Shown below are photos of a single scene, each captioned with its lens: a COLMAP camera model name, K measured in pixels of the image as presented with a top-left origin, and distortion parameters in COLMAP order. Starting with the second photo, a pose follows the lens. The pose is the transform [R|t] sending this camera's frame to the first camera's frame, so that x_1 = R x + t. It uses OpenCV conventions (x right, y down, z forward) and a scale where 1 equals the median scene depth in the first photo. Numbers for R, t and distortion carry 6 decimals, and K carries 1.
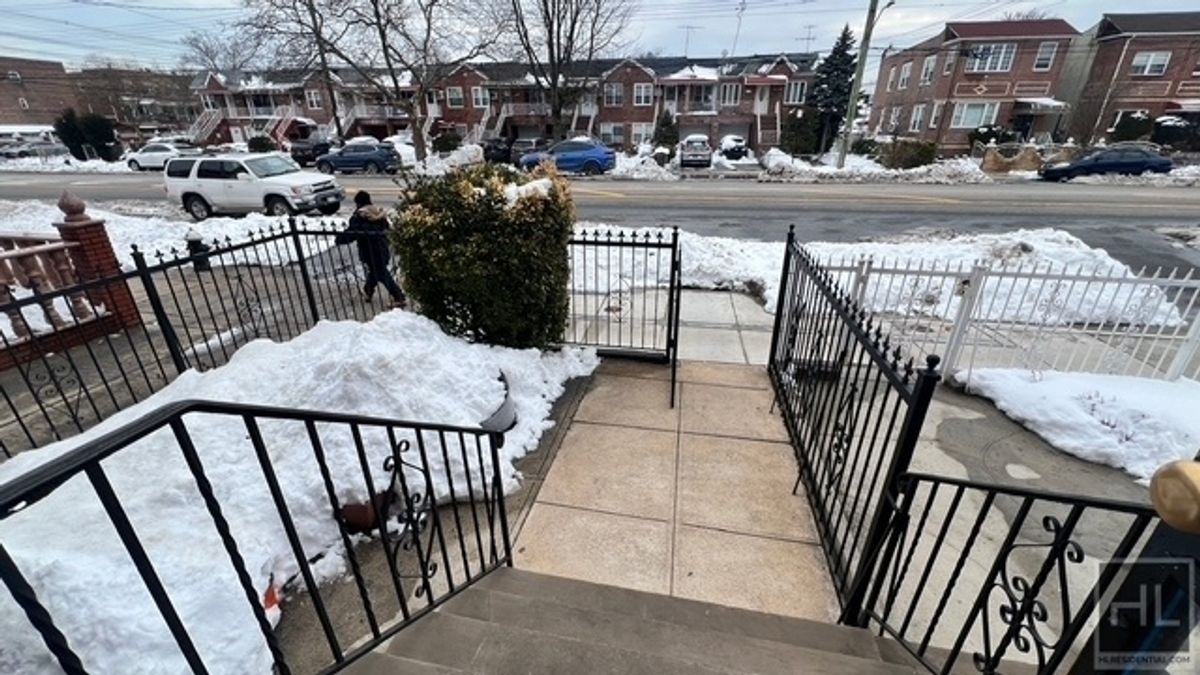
lens RADIAL K [[478.6, 0, 596.9], [0, 478.6, 340.1], [0, 0, 1]] dist [-0.004040, 0.001334]
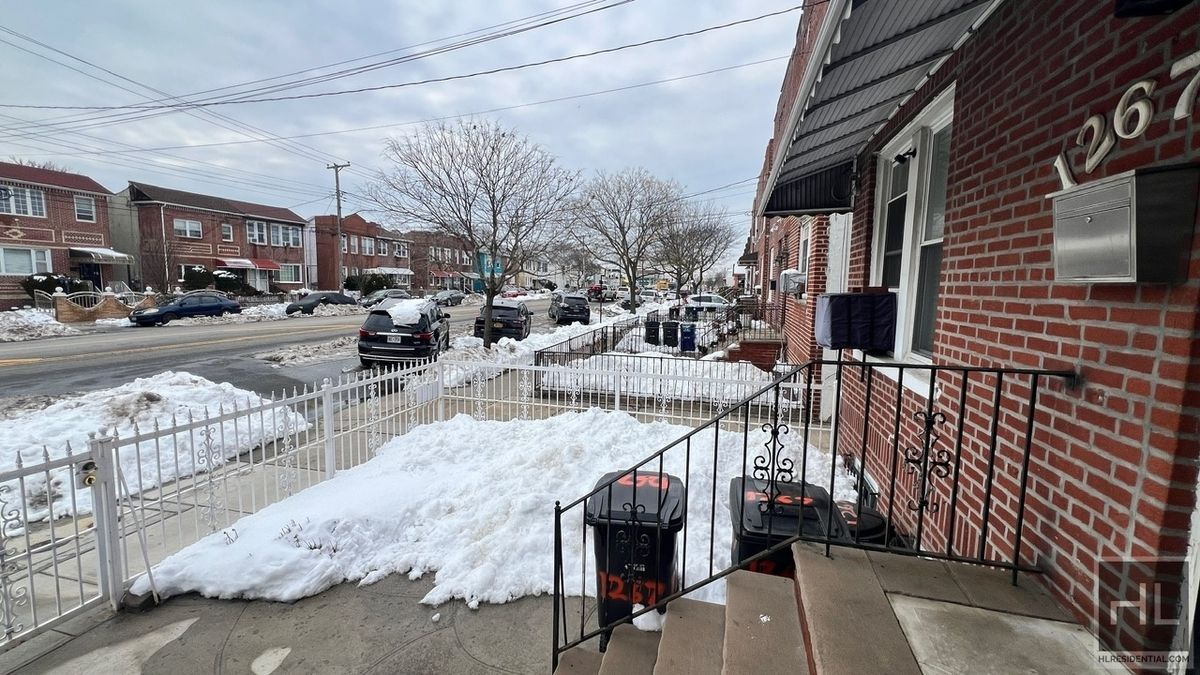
lens RADIAL K [[478.6, 0, 599.2], [0, 478.6, 332.3], [0, 0, 1]] dist [-0.004040, 0.001334]
pose [[0.074881, -0.090834, 0.993047, 0.138770], [0.388626, 0.919763, 0.054827, -0.044839], [-0.918348, 0.381818, 0.104173, 0.149951]]
